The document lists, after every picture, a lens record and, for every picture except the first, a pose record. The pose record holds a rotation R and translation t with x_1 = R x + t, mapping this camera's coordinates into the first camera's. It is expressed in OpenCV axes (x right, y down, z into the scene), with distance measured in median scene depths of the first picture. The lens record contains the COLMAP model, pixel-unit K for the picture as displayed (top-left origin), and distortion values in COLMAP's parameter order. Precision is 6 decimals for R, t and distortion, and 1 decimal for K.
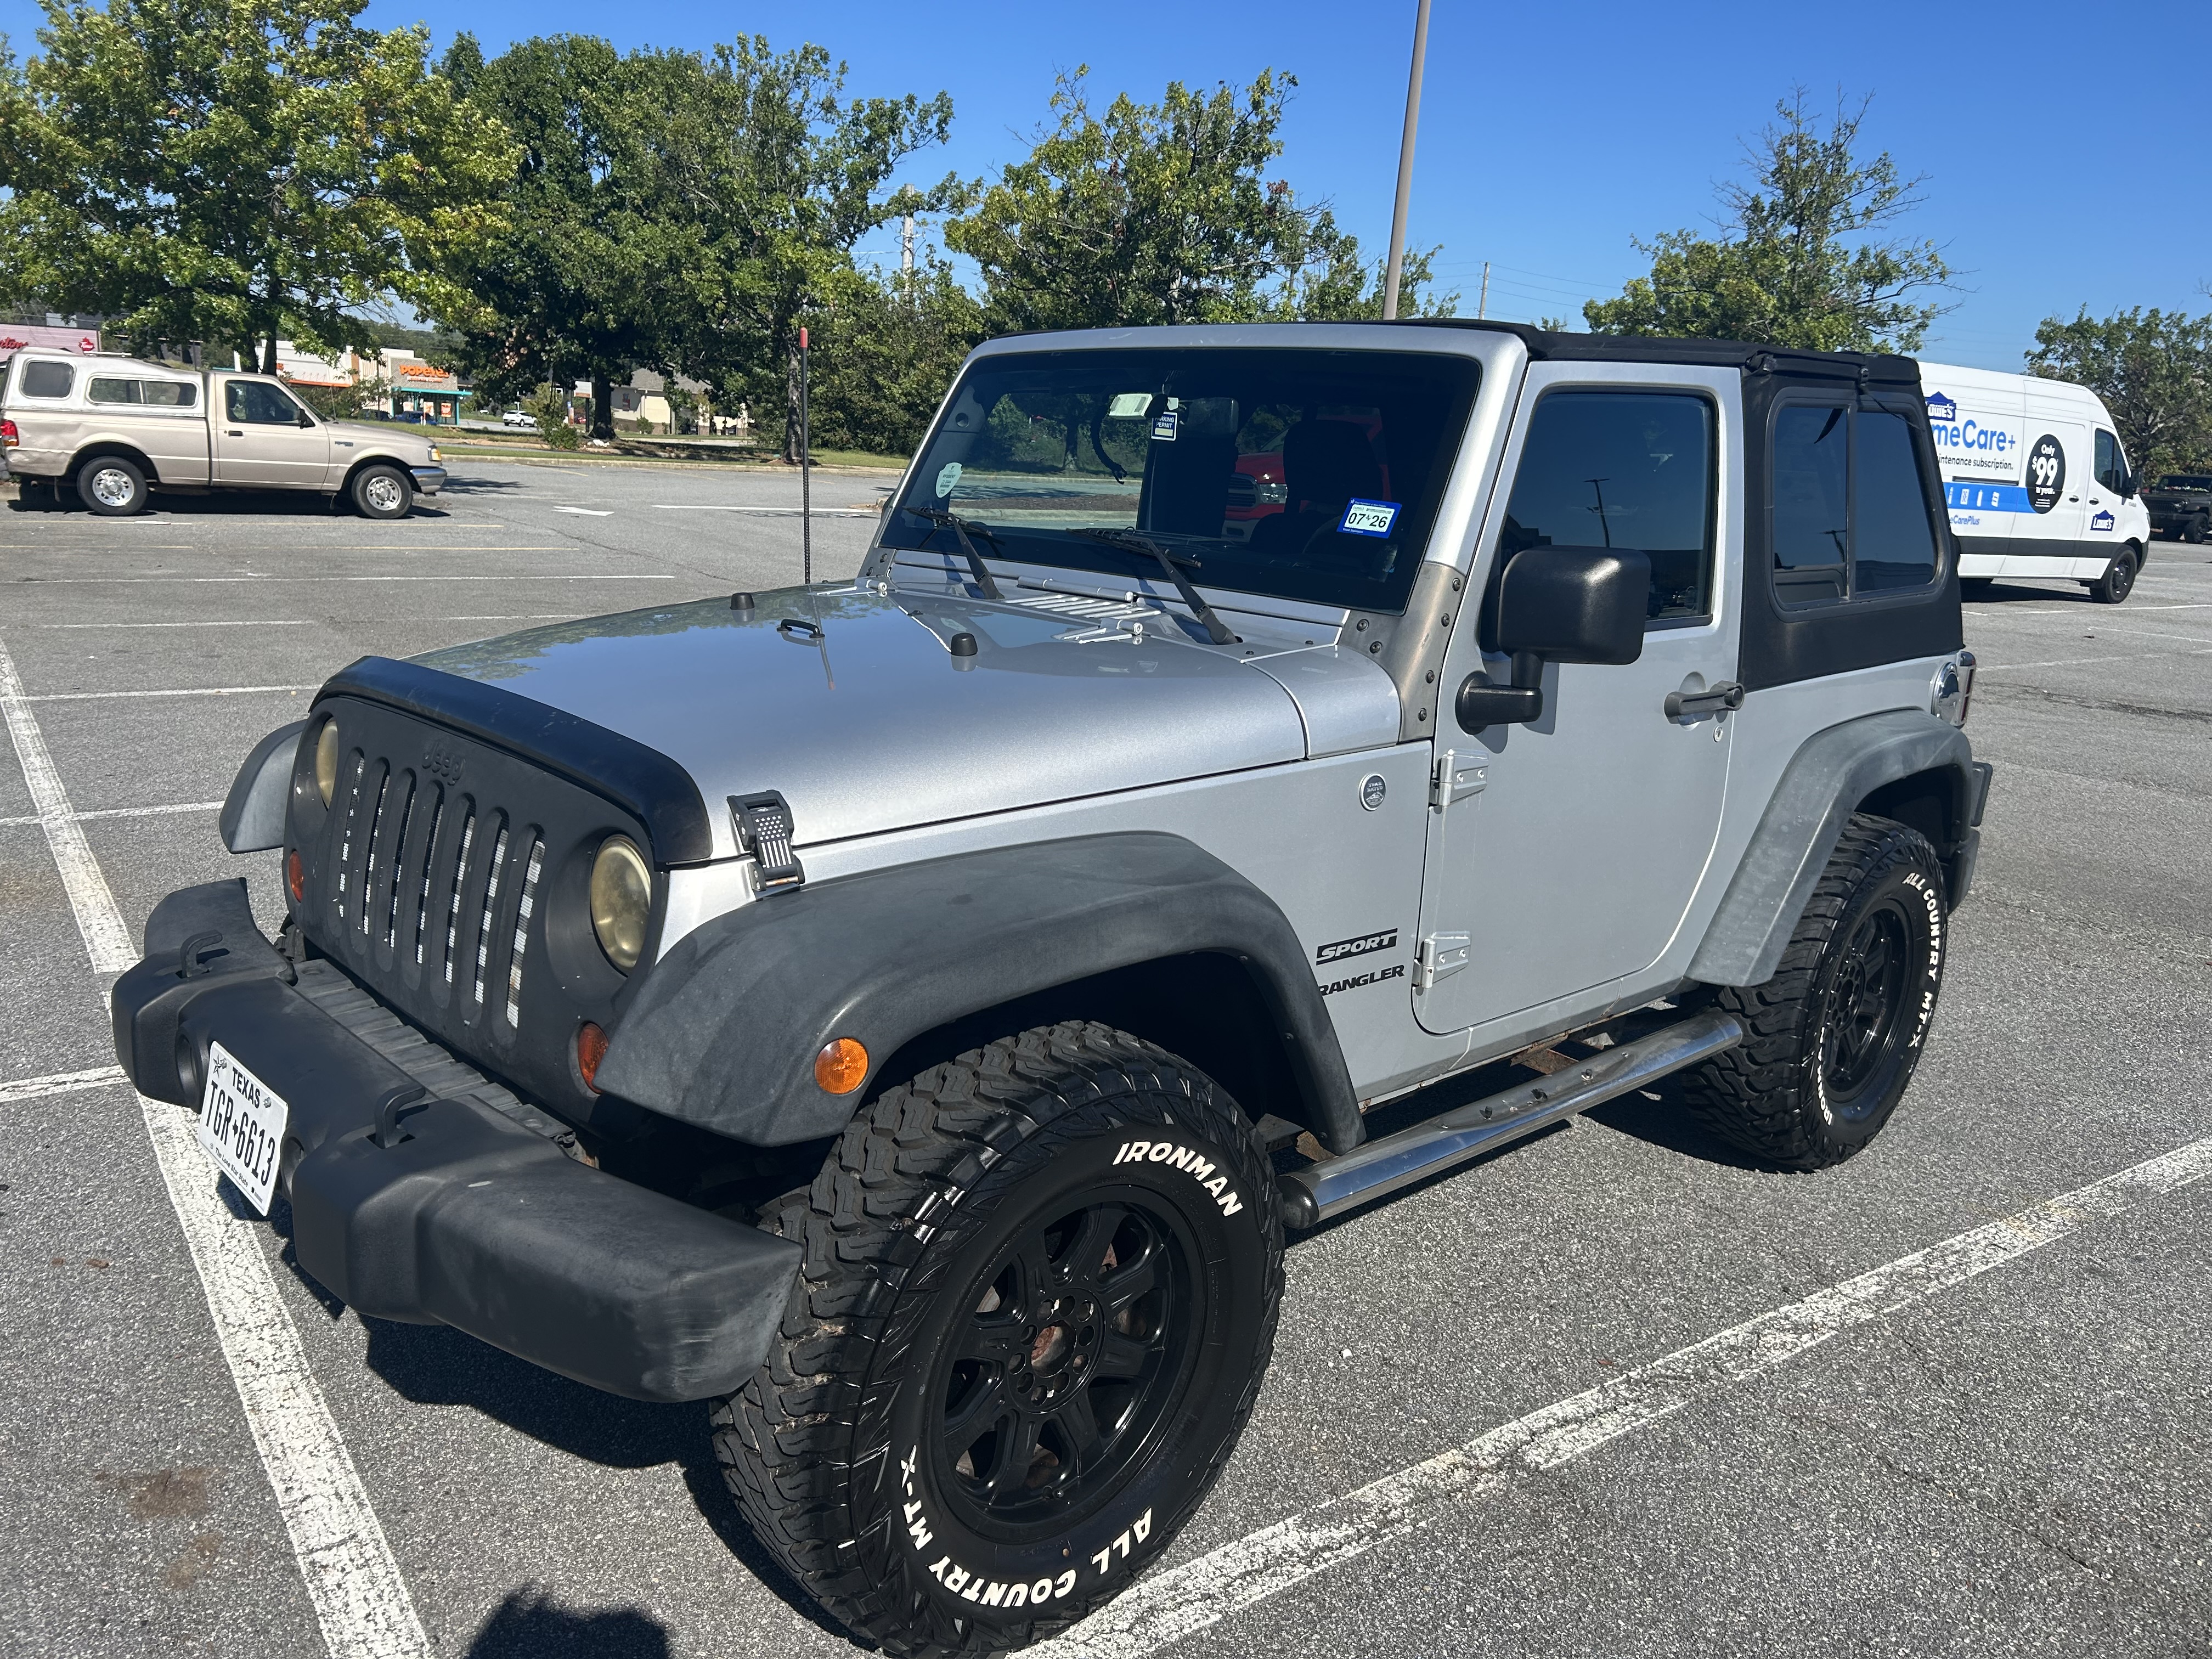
lens RADIAL K [[1679.1, 0, 1106.0], [0, 1679.1, 829.5], [0, 0, 1]] dist [0.060171, -0.075395]
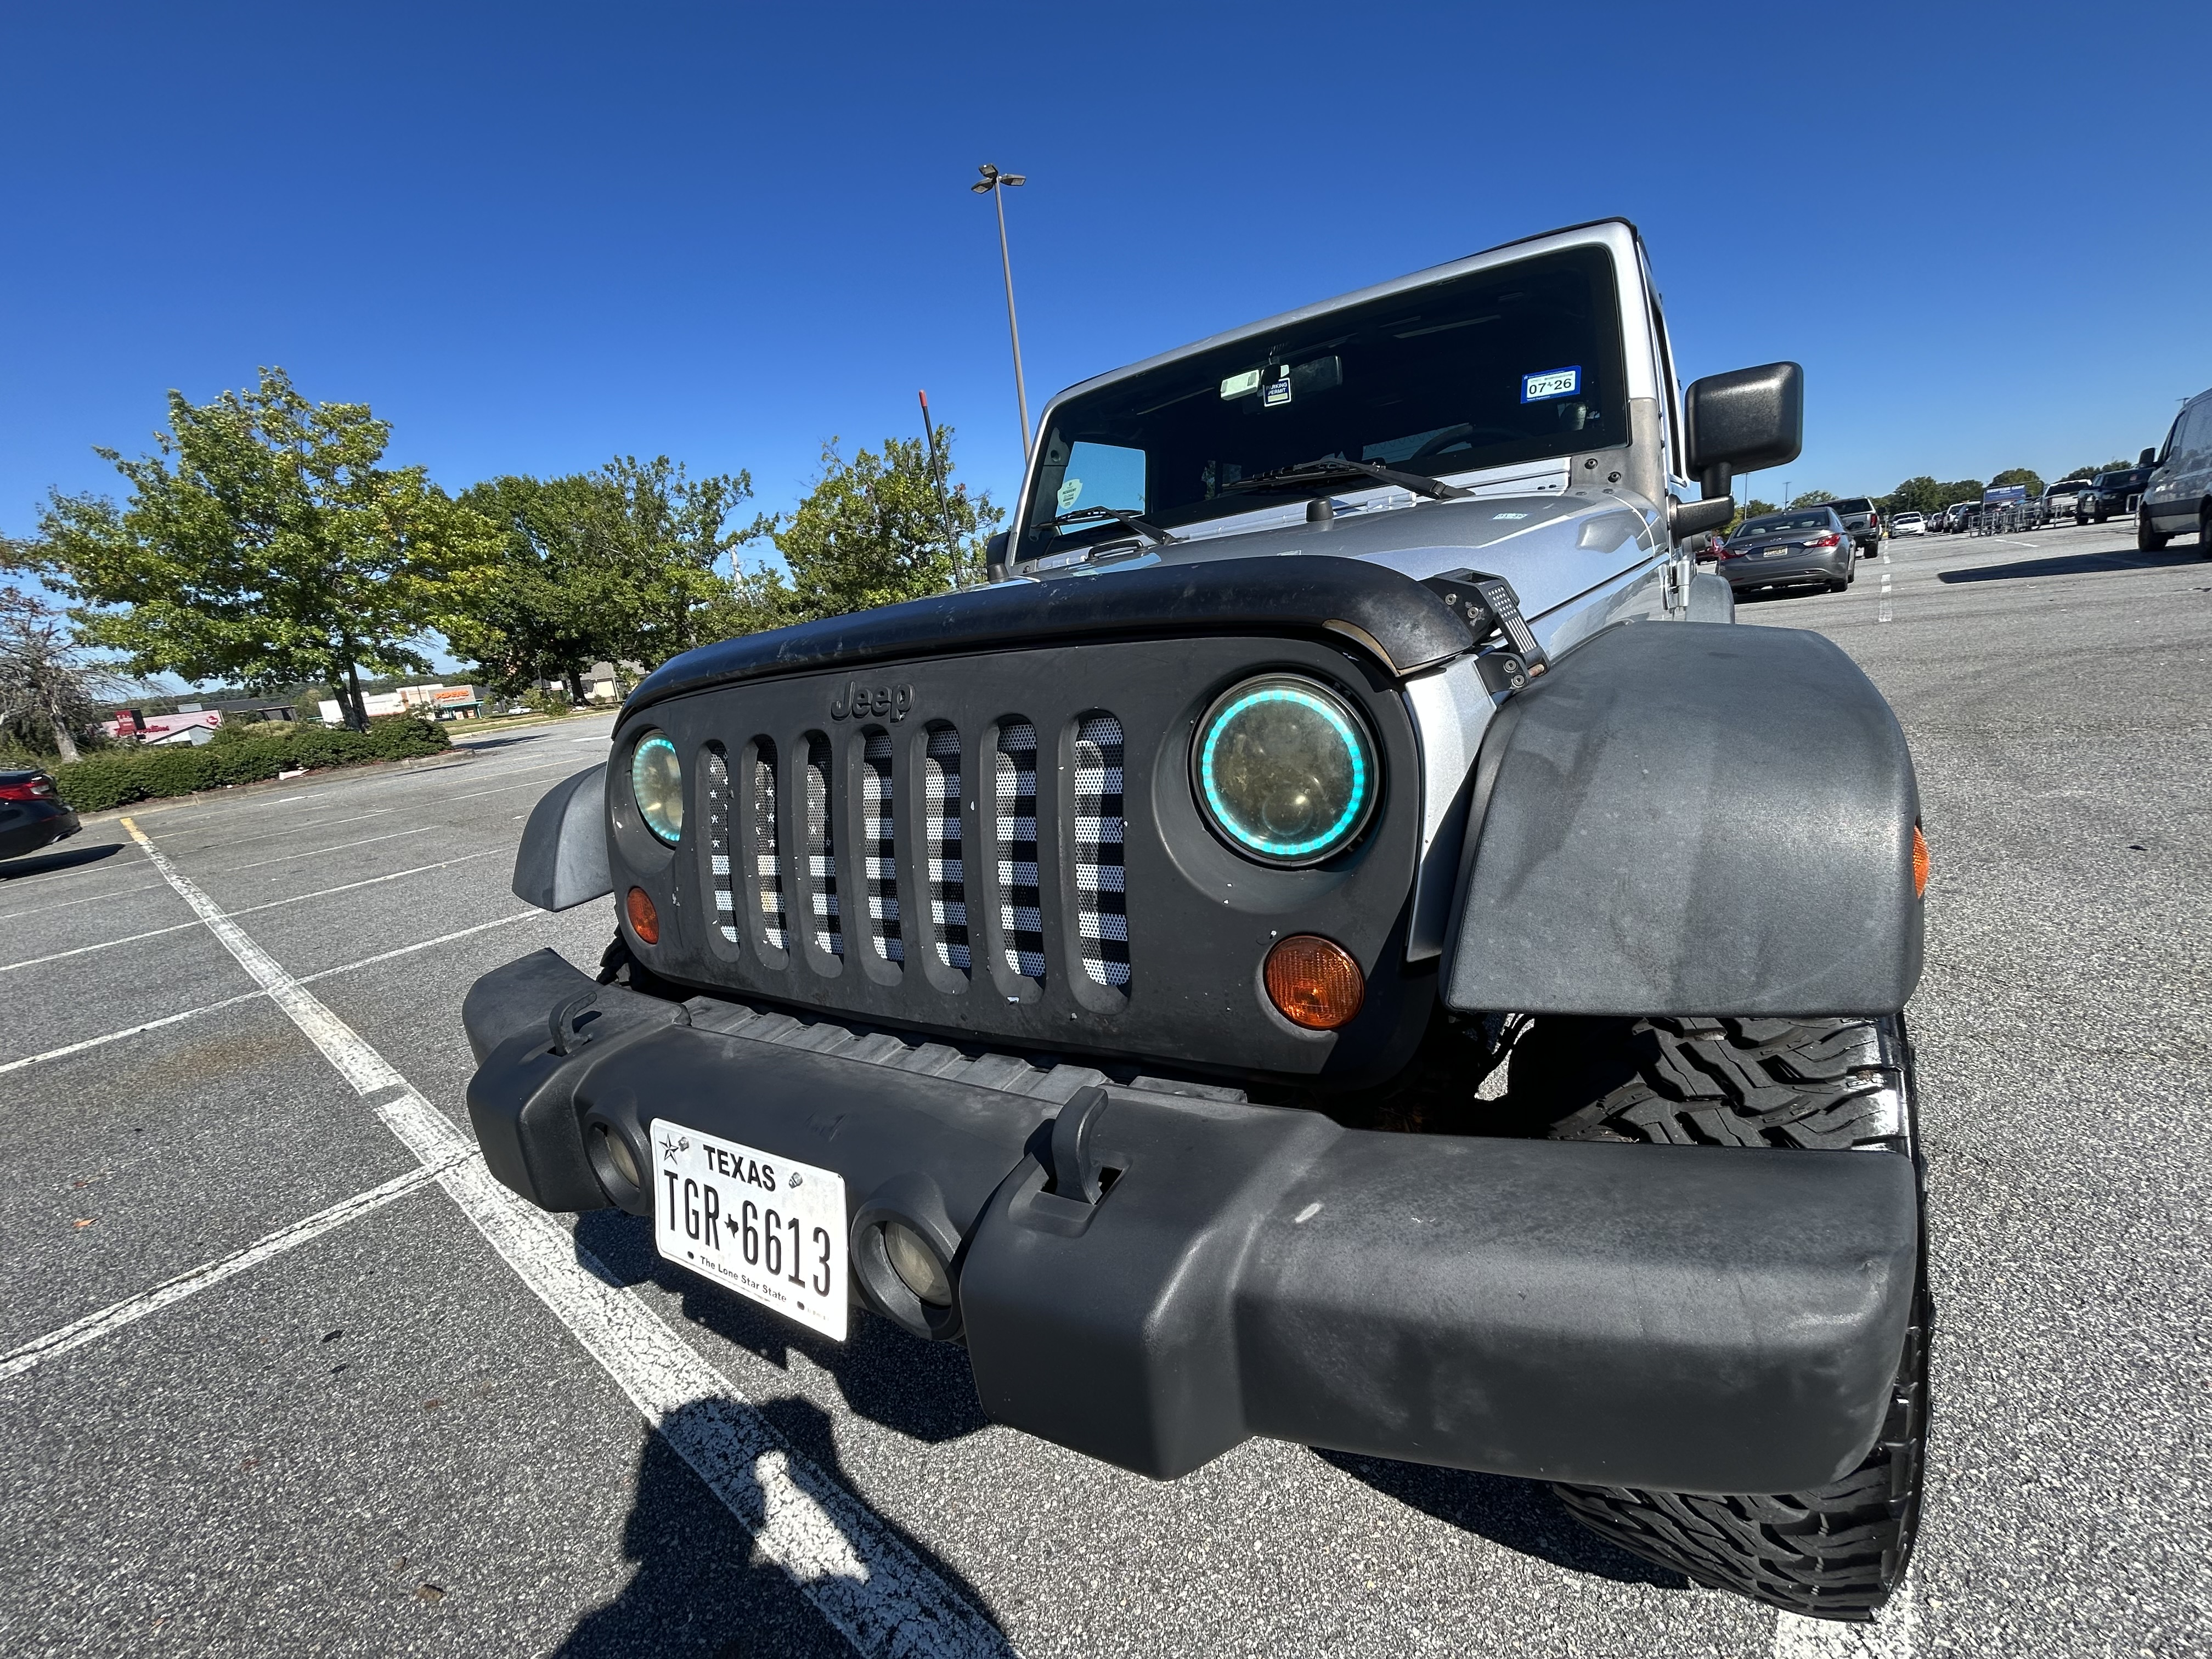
lens RADIAL K [[894.9, 0, 1108.5], [0, 894.9, 820.2], [0, 0, 1]] dist [-0.015172, 0.007253]
pose [[0.948399, -0.227291, 0.221083, -0.057592], [0.233323, 0.972399, -0.001202, 0.006267], [-0.214708, 0.052723, 0.975254, 0.082707]]
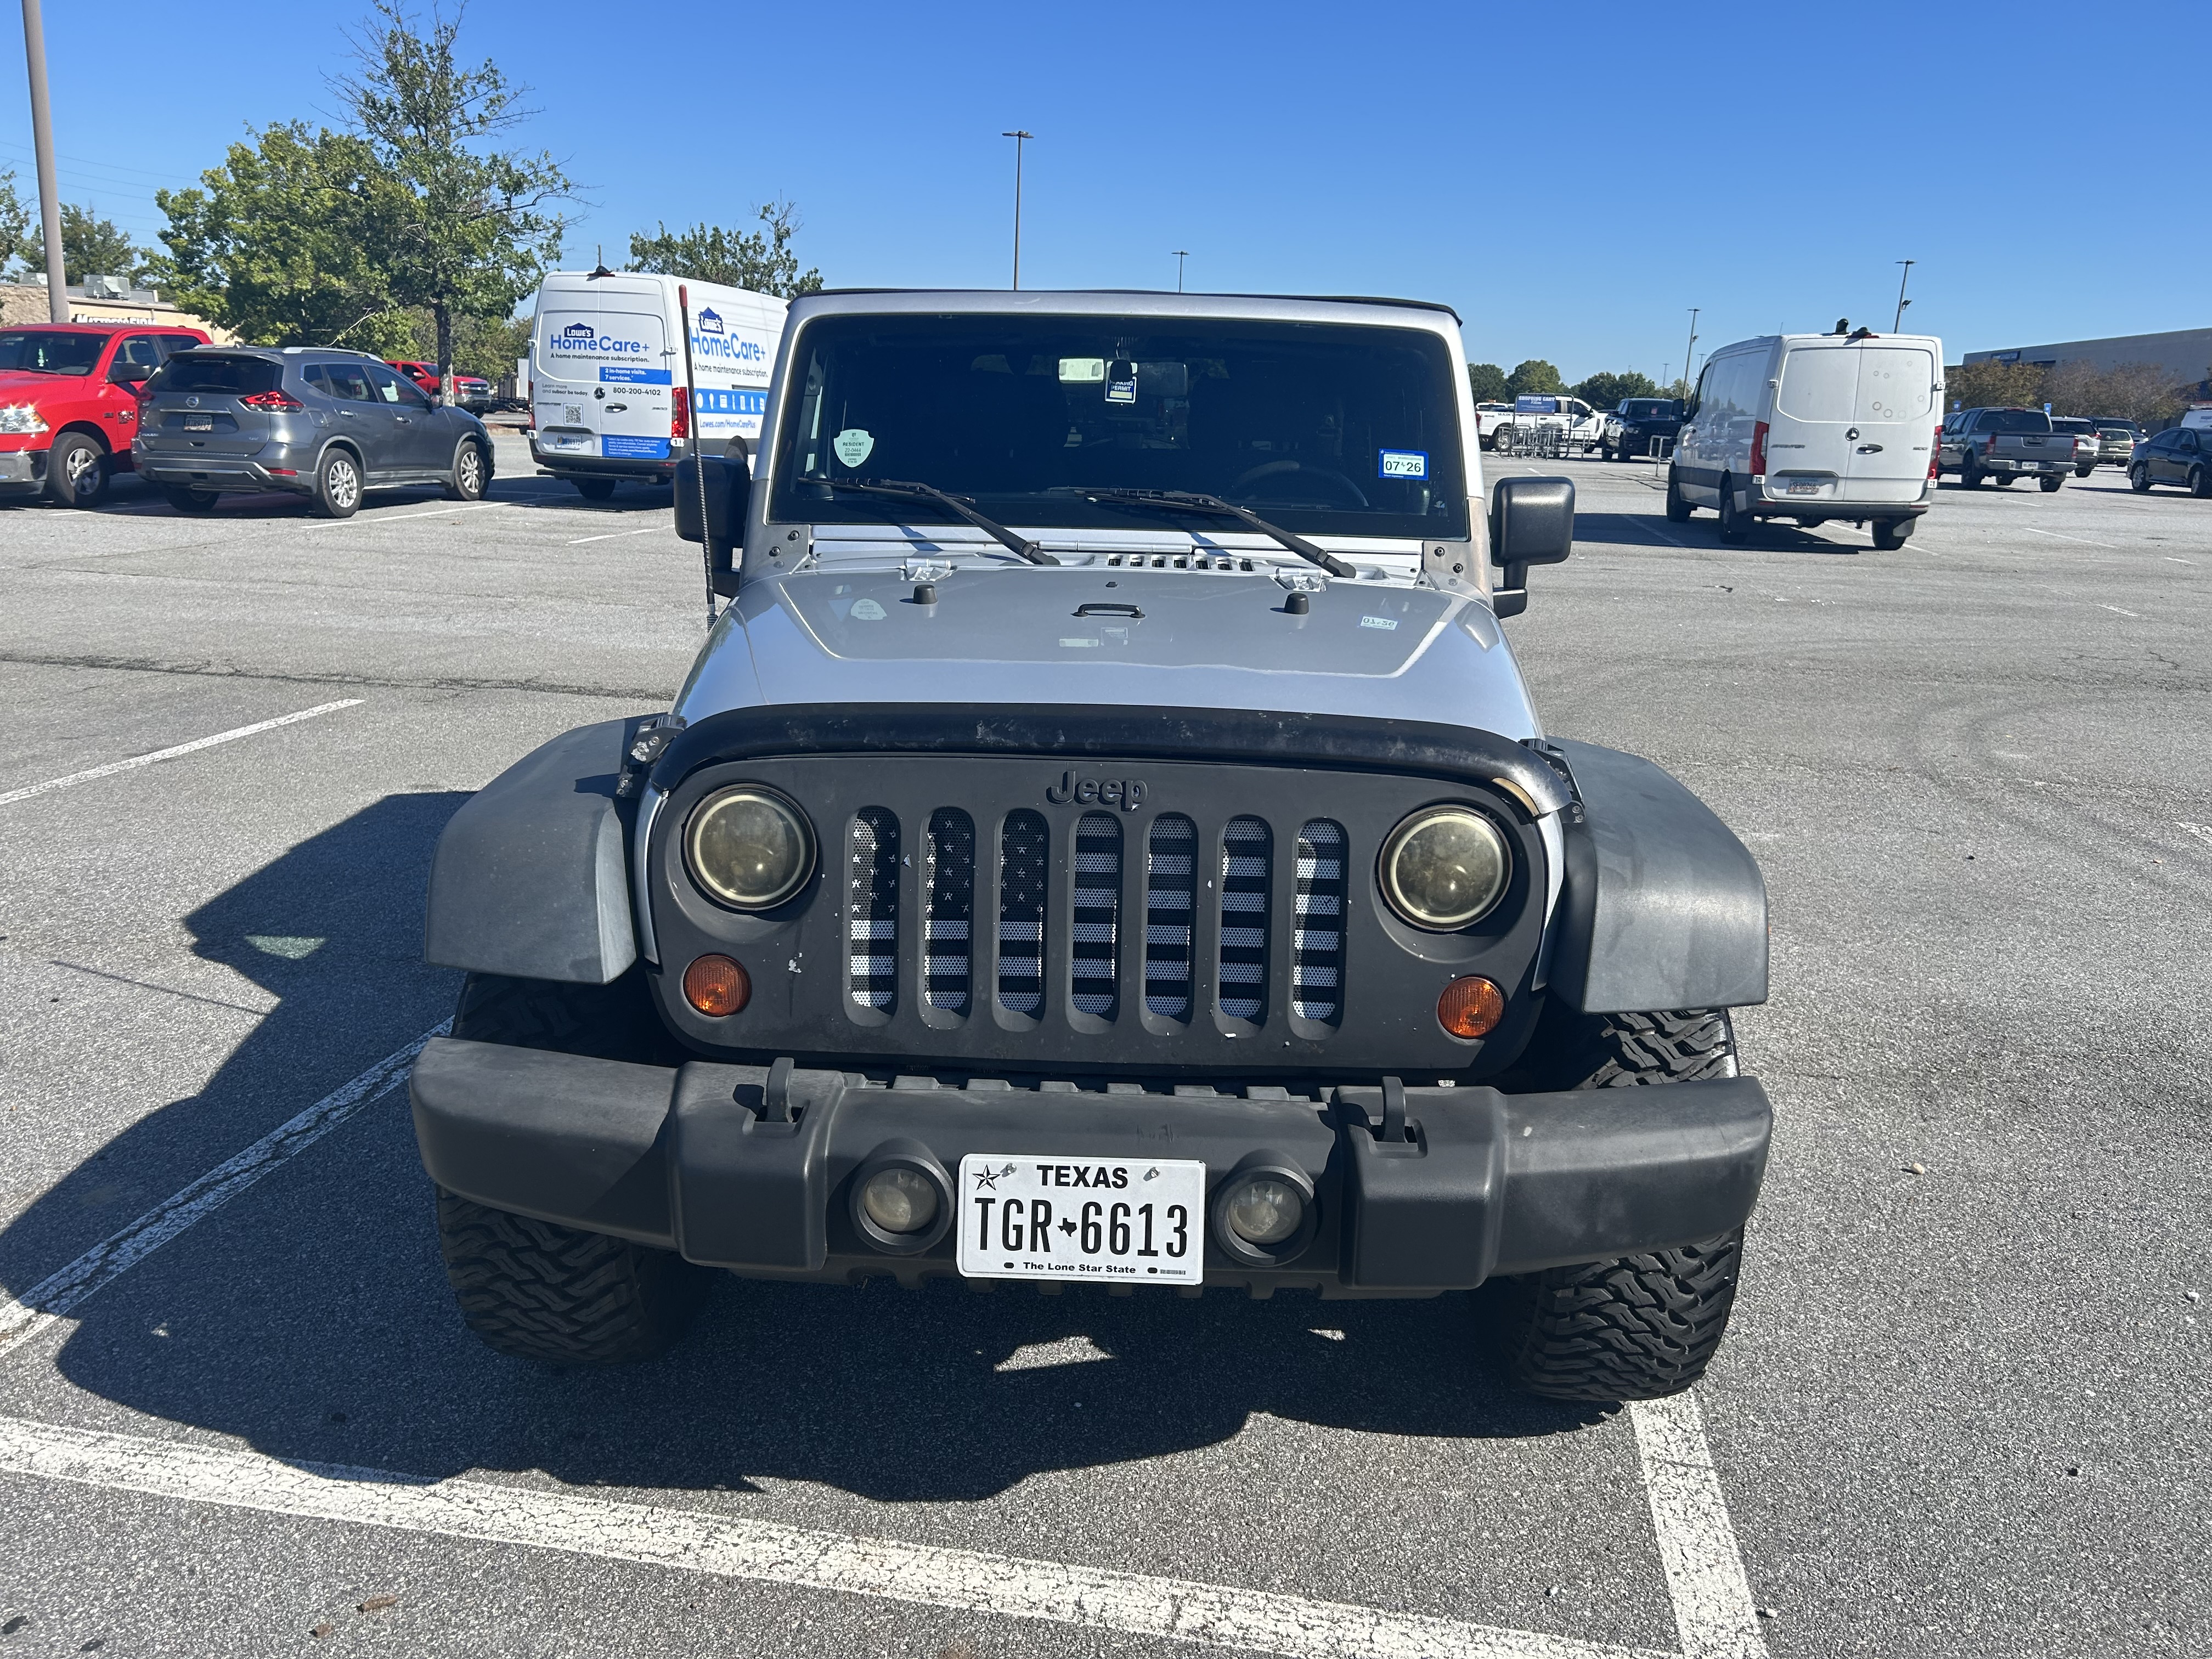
lens RADIAL K [[1679.1, 0, 1106.0], [0, 1679.1, 829.5], [0, 0, 1]] dist [0.060171, -0.075395]
pose [[0.695864, -0.209785, 0.686851, -0.152636], [0.171691, 0.977248, 0.124537, -0.019781], [-0.697349, 0.031266, 0.716049, 0.048192]]
